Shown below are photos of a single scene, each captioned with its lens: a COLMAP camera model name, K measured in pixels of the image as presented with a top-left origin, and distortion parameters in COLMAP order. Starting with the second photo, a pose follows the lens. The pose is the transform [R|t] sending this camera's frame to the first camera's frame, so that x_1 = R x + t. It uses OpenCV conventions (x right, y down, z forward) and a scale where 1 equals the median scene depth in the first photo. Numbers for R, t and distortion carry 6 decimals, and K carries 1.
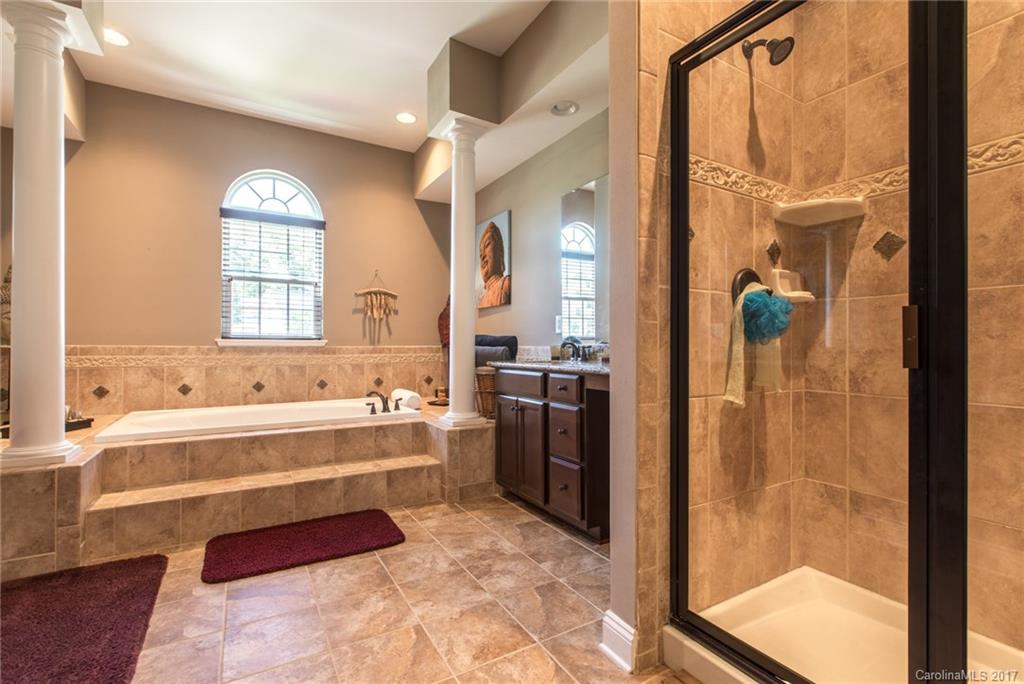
lens RADIAL K [[465.4, 0, 513.4], [0, 465.4, 344.0], [0, 0, 1]] dist [0.000899, 0.000251]
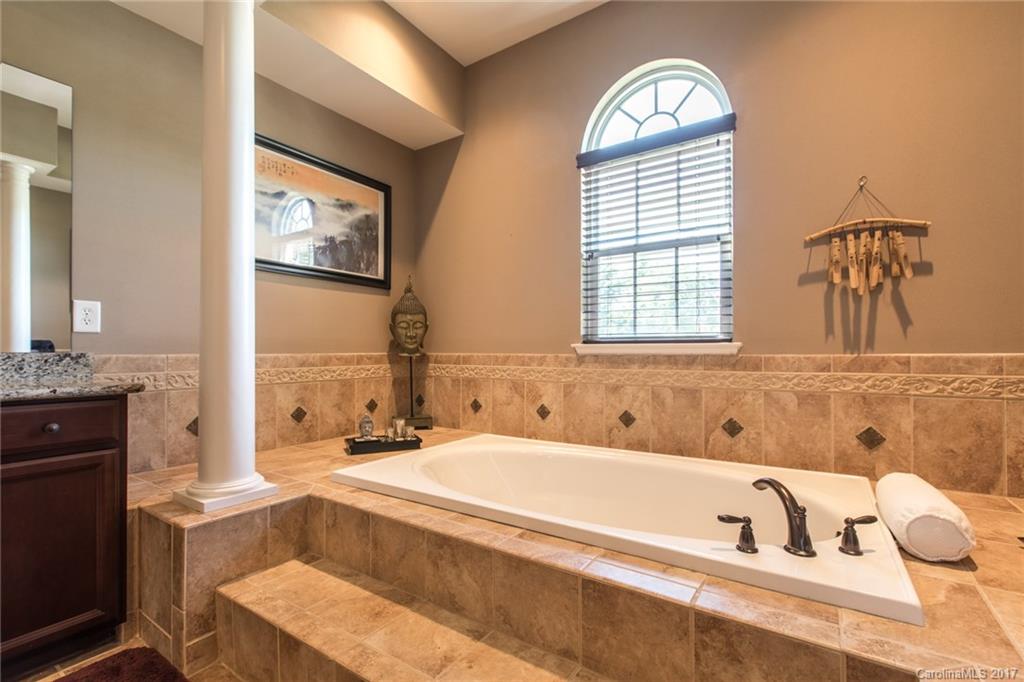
lens RADIAL K [[465.4, 0, 491.8], [0, 465.4, 349.5], [0, 0, 1]] dist [0.000899, 0.000251]
pose [[0.416999, -0.009297, -0.908859, -0.052951], [0.005752, 0.999955, -0.007590, 0.001902], [0.908889, -0.002062, 0.417034, 0.576462]]
